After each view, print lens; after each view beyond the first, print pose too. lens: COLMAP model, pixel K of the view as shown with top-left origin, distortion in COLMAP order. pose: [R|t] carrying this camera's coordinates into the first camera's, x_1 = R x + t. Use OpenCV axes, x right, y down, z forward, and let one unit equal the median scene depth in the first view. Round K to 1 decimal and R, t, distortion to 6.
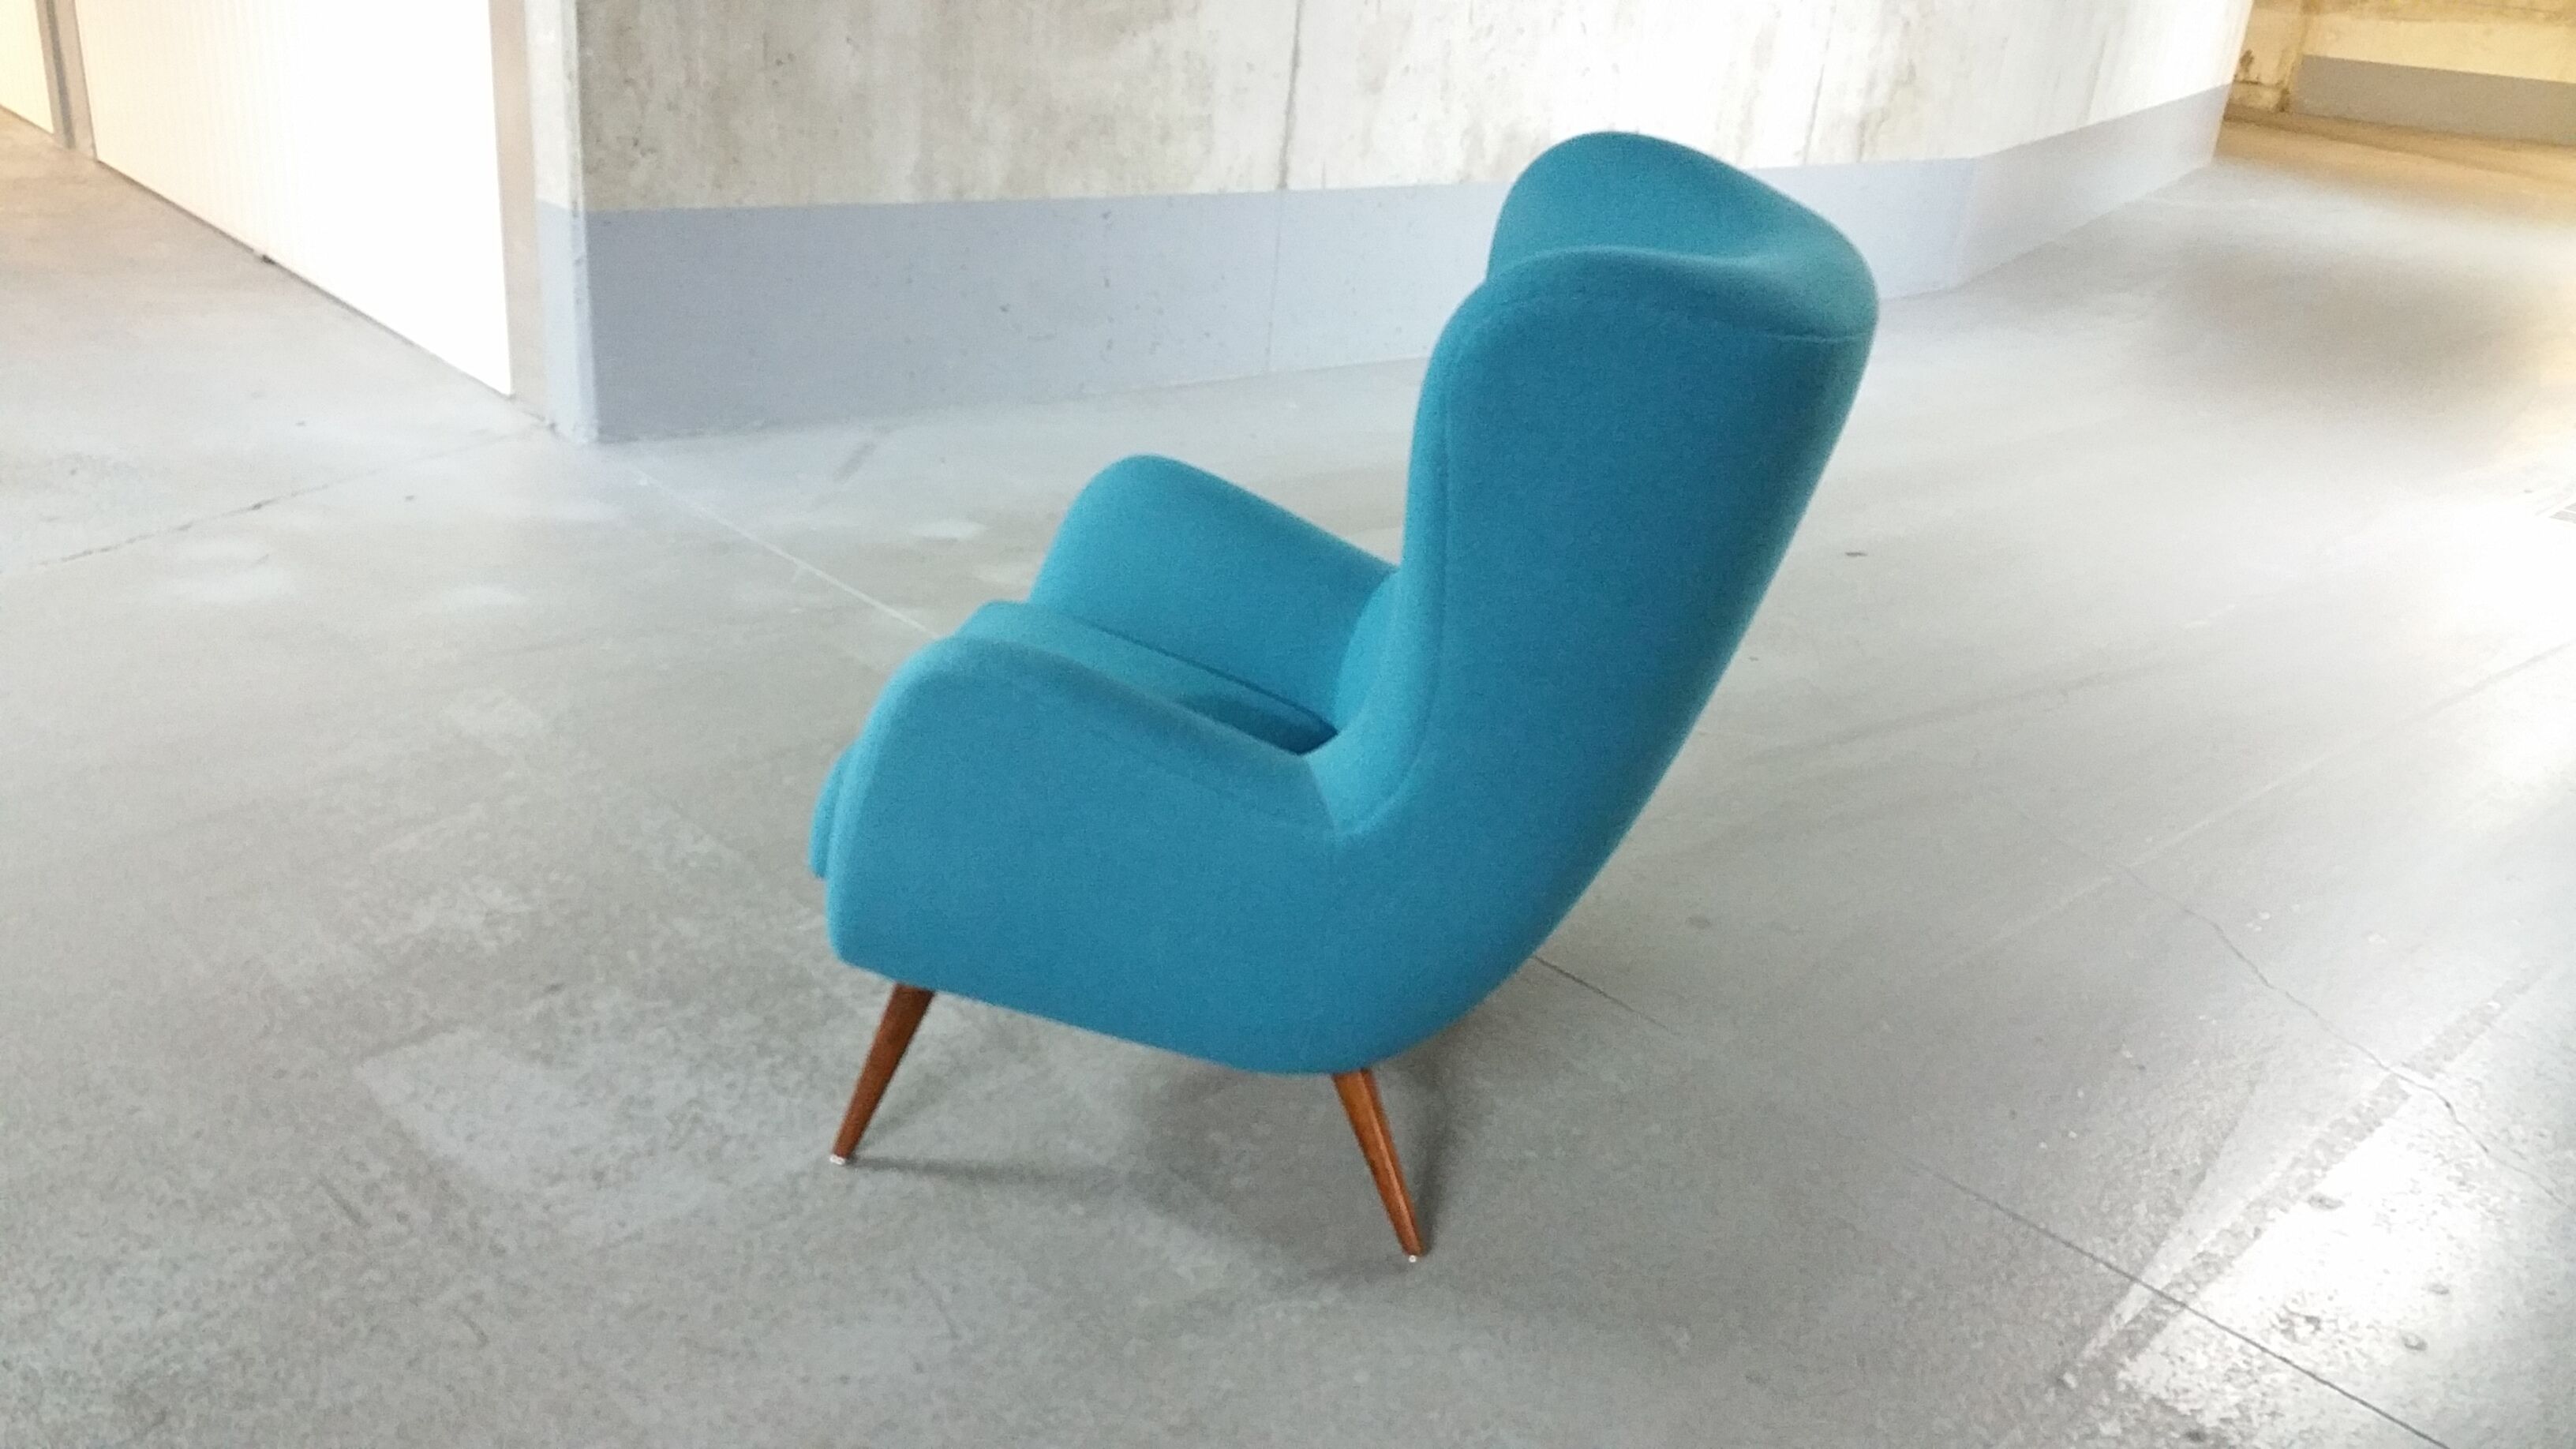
lens RADIAL K [[2077.7, 0, 1276.9], [0, 2077.7, 750.6], [0, 0, 1]] dist [0.141499, -0.264819]
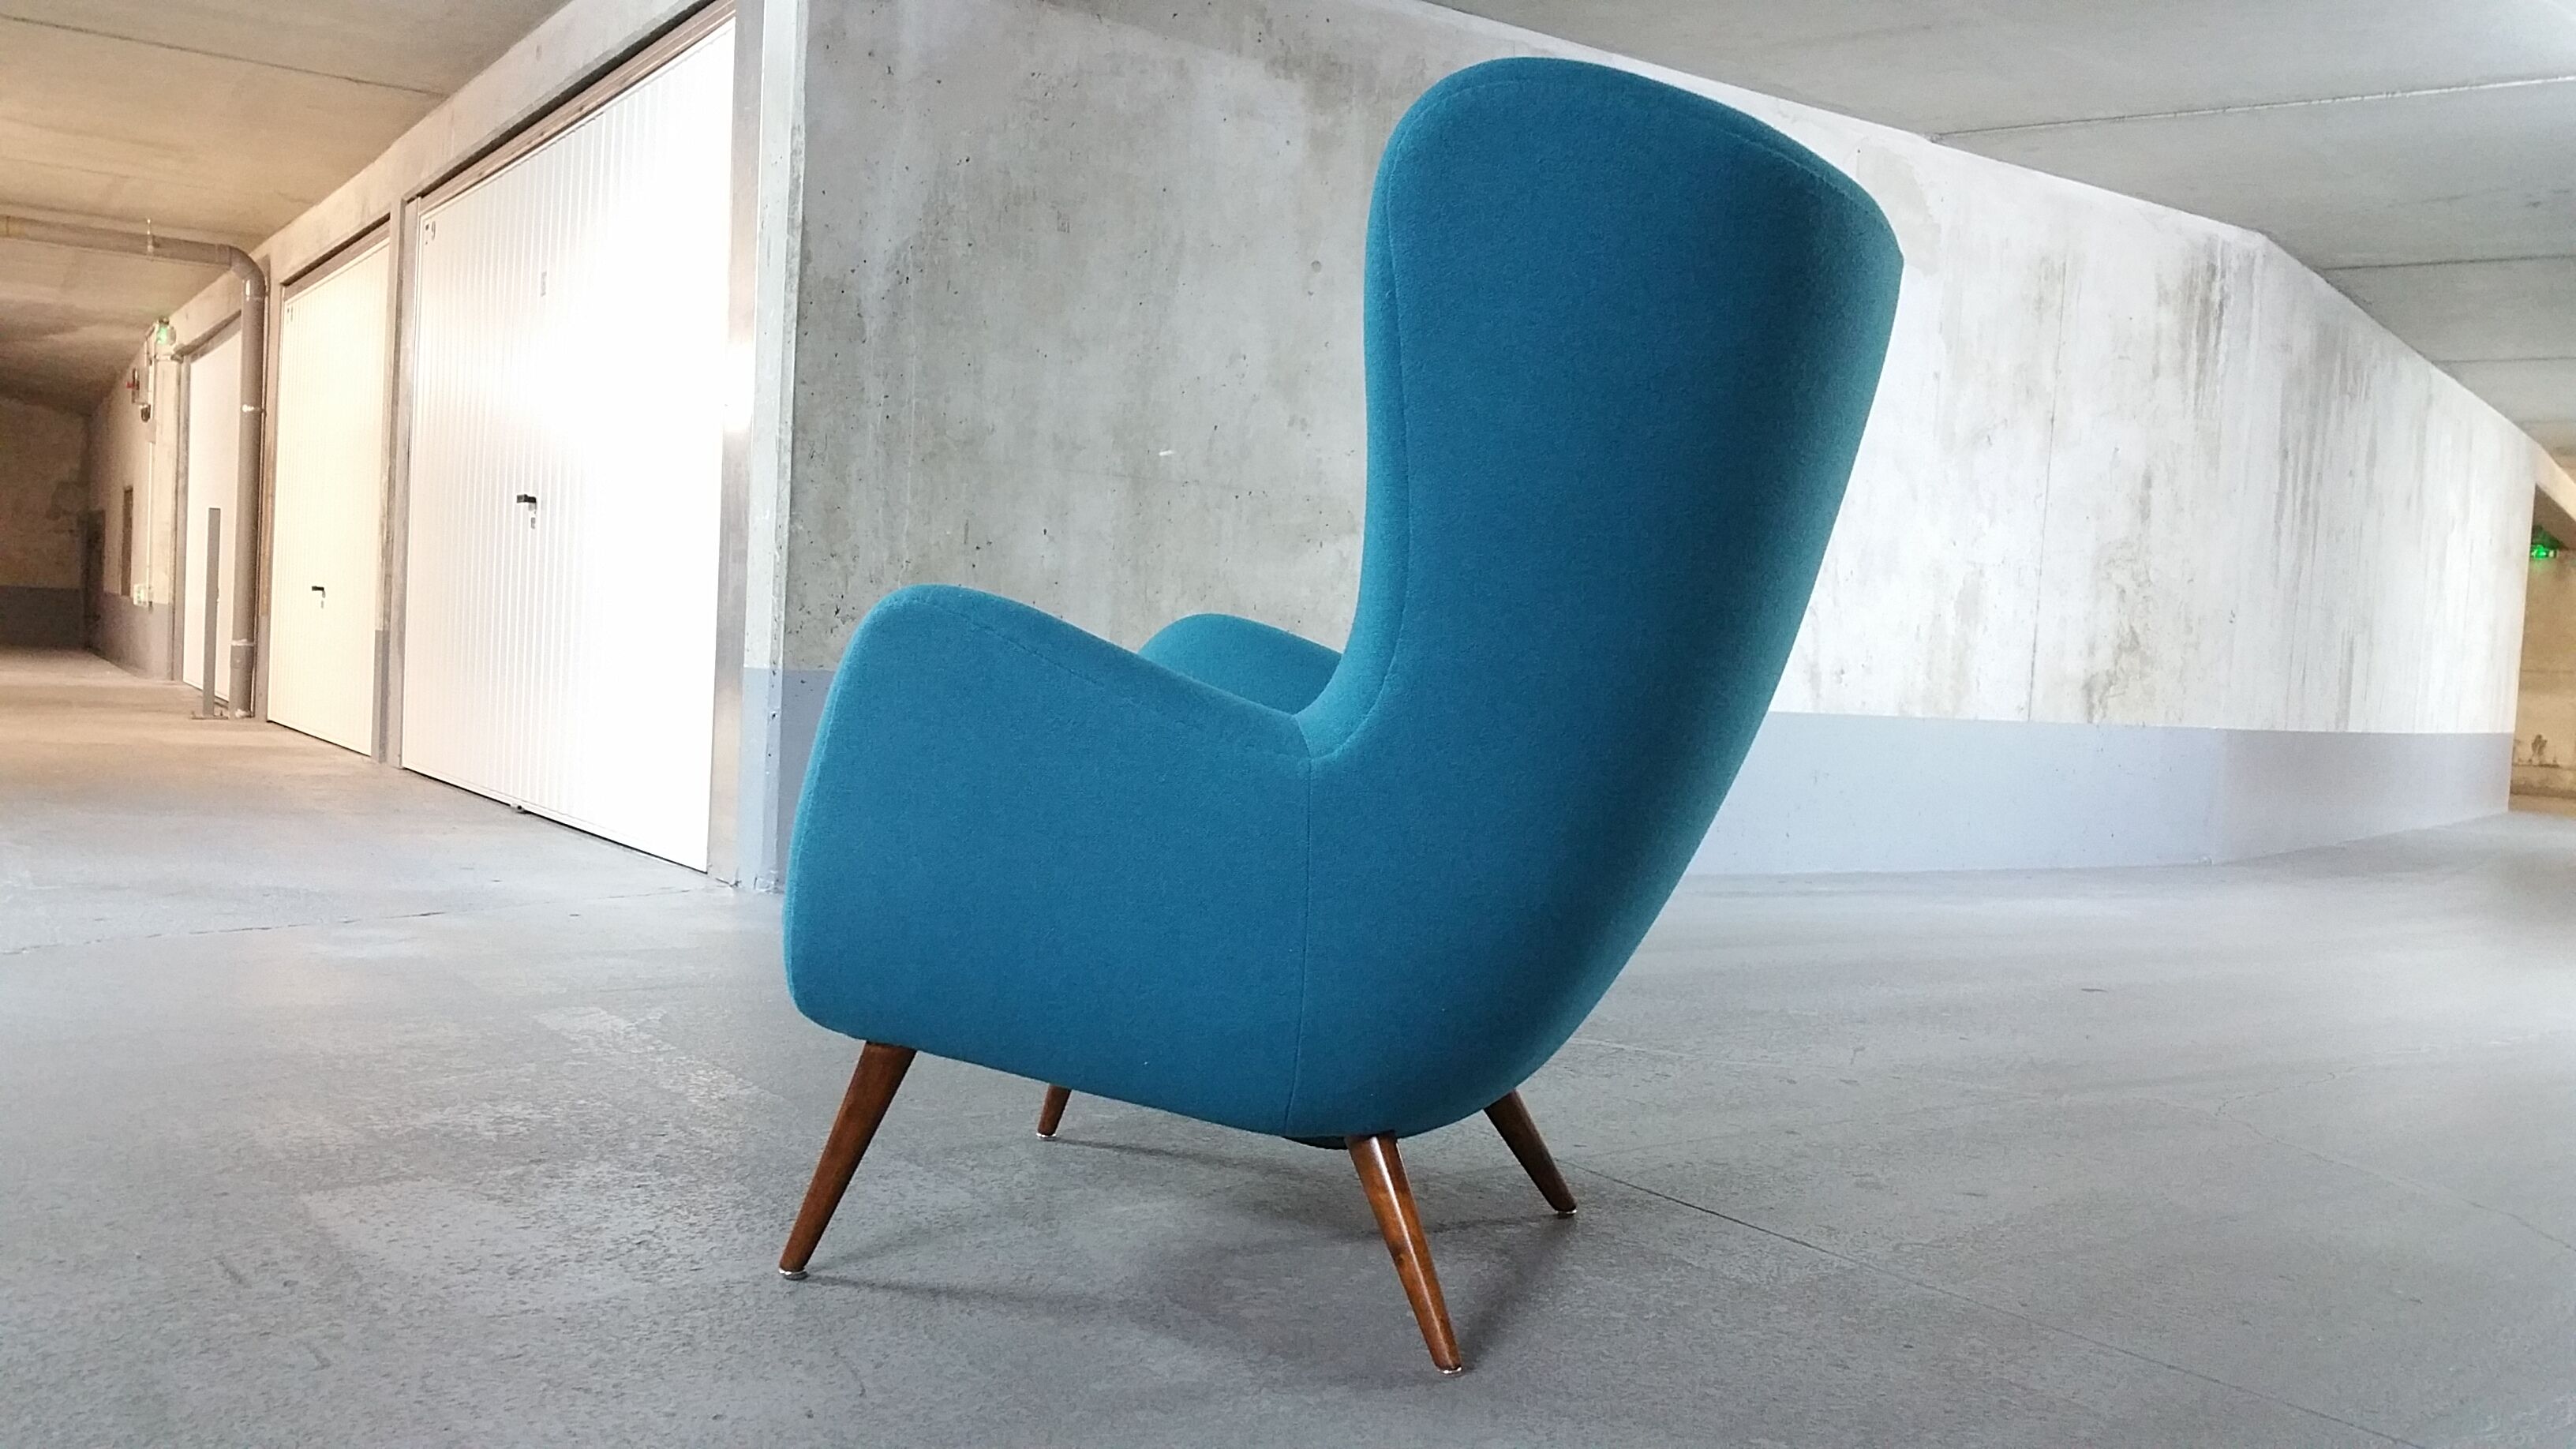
lens RADIAL K [[2098.3, 0, 1288.0], [0, 2098.3, 724.5], [0, 0, 1]] dist [0.140256, -0.294374]
pose [[0.990970, -0.030673, -0.130528, 0.097627], [-0.020236, 0.928119, -0.371732, 0.258985], [0.132548, 0.371017, 0.919118, 0.120582]]
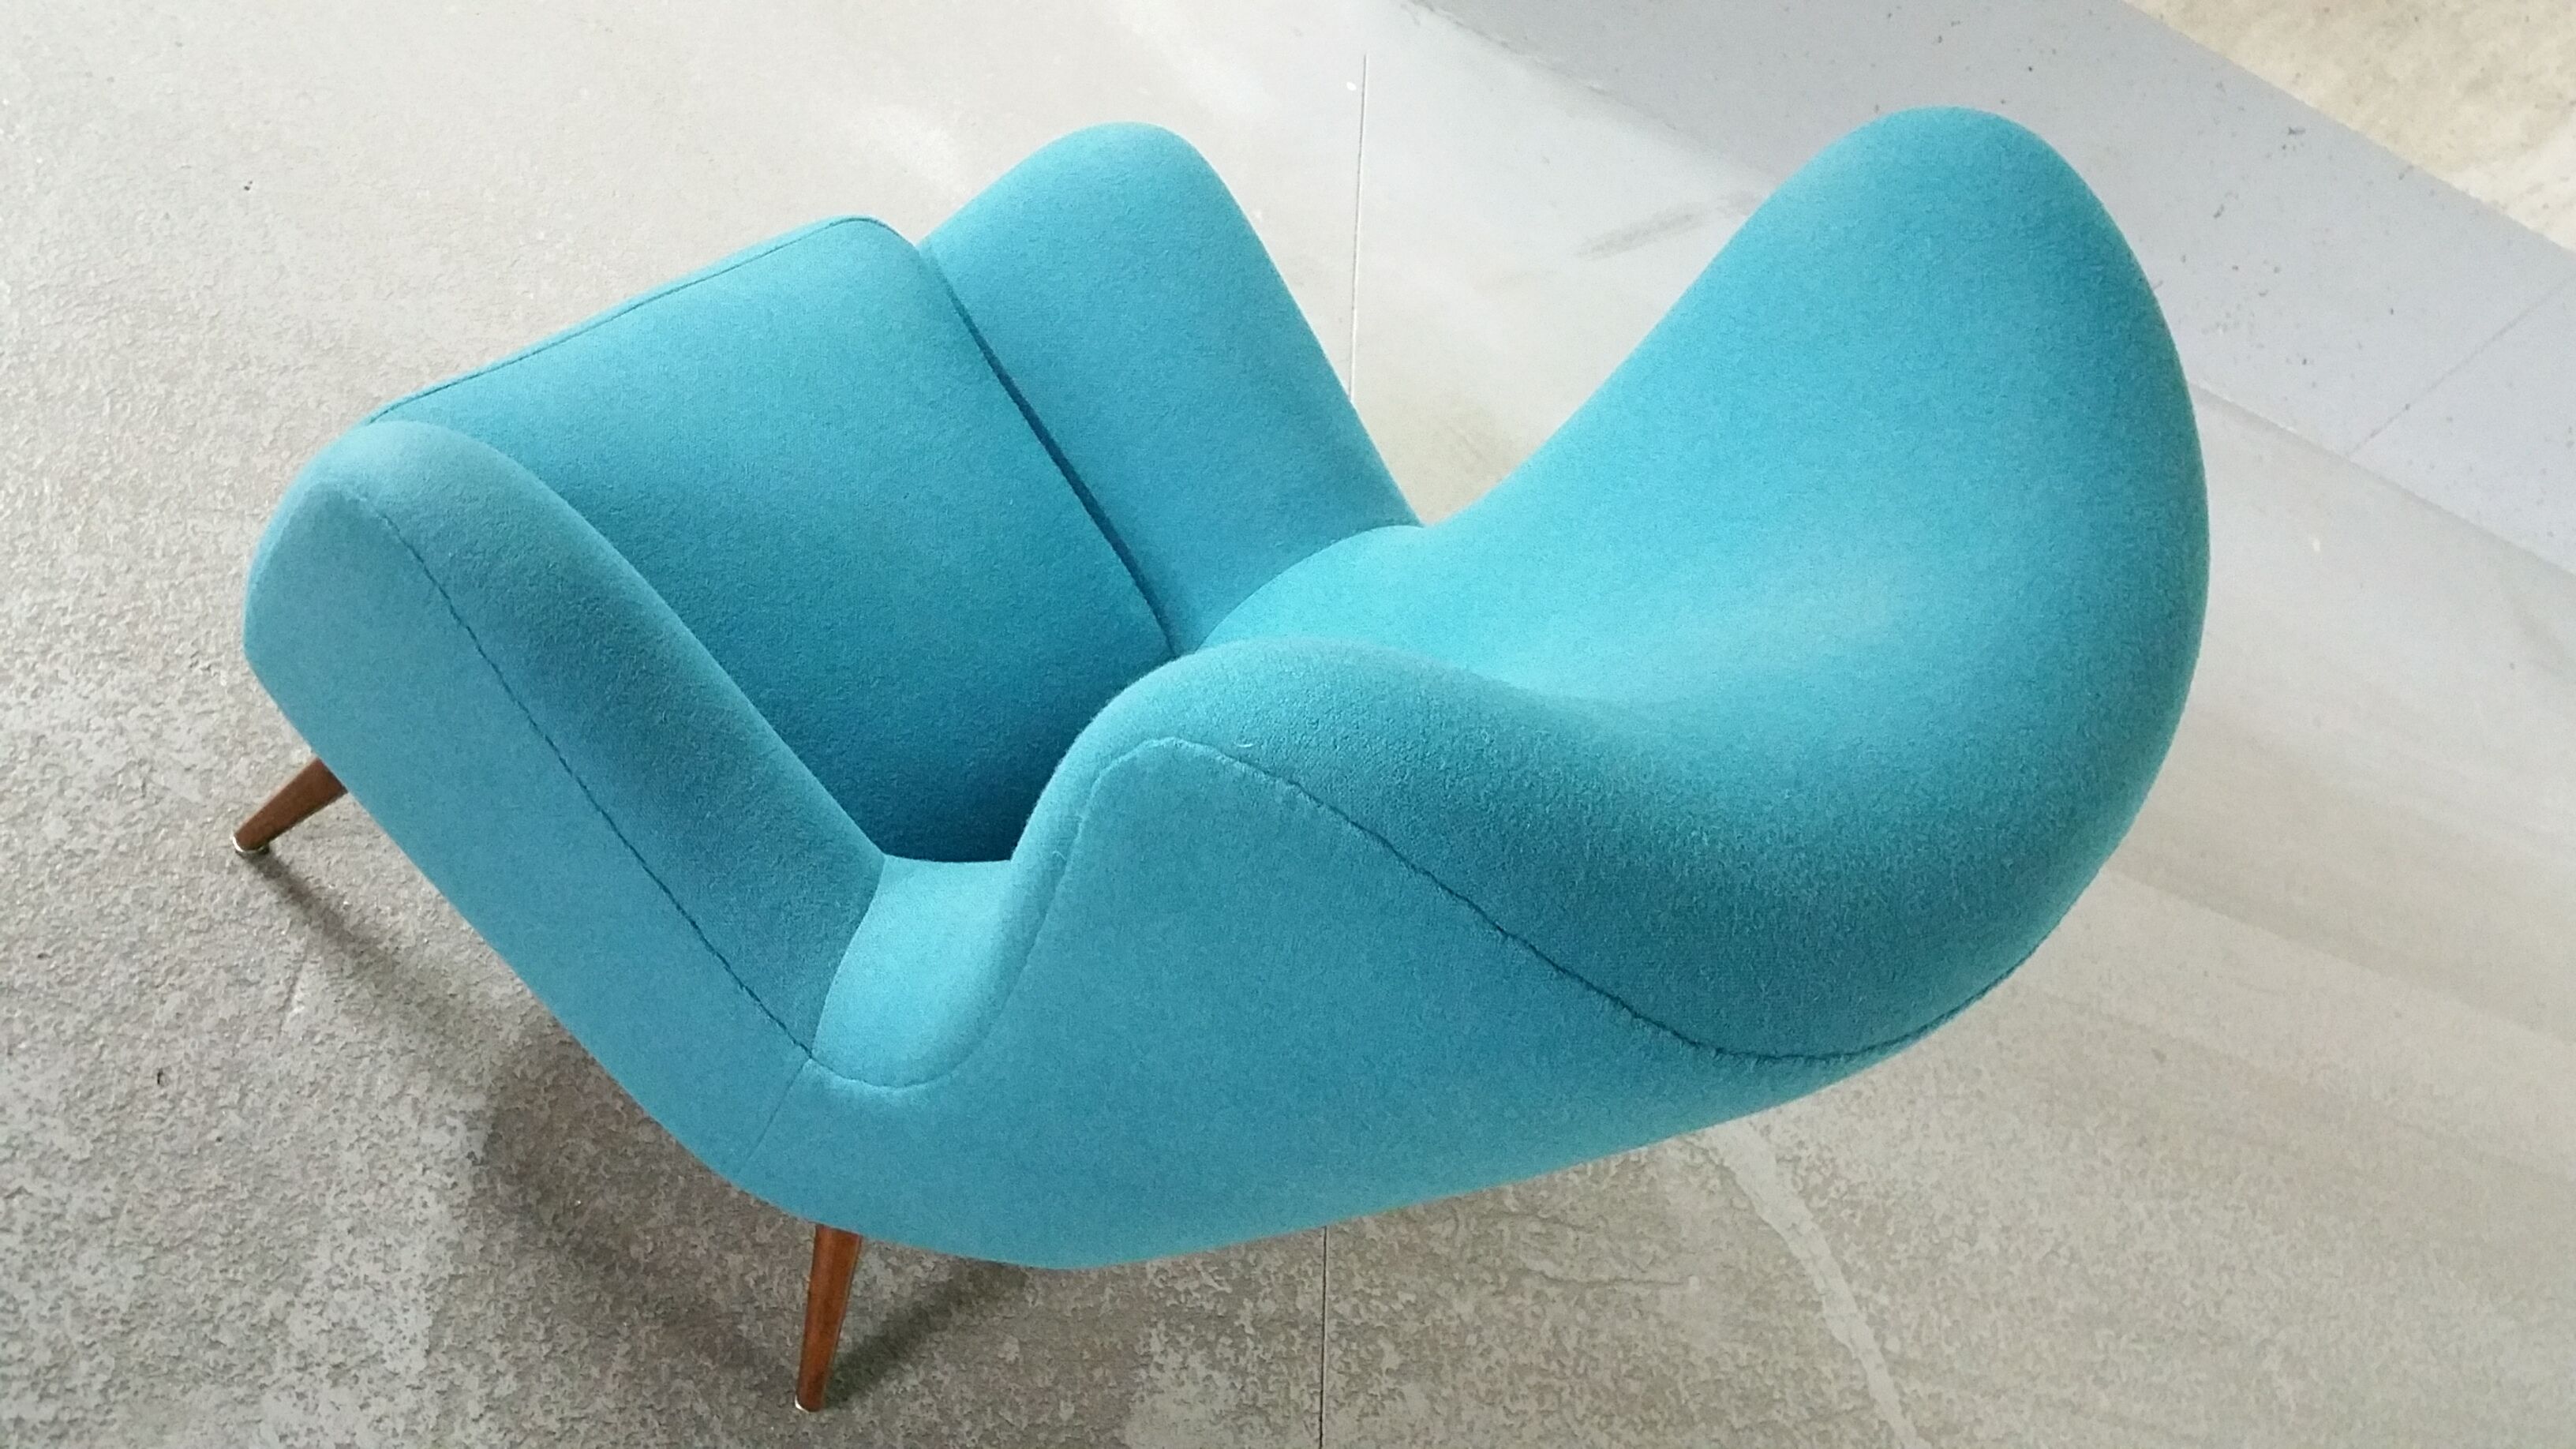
lens RADIAL K [[2080.9, 0, 1280.3], [0, 2080.9, 751.0], [0, 0, 1]] dist [0.099234, -0.173216]
pose [[0.663276, 0.707995, -0.242502, -0.000946], [-0.604099, 0.697784, 0.384918, -0.369736], [0.441735, -0.108812, 0.890523, 0.594718]]
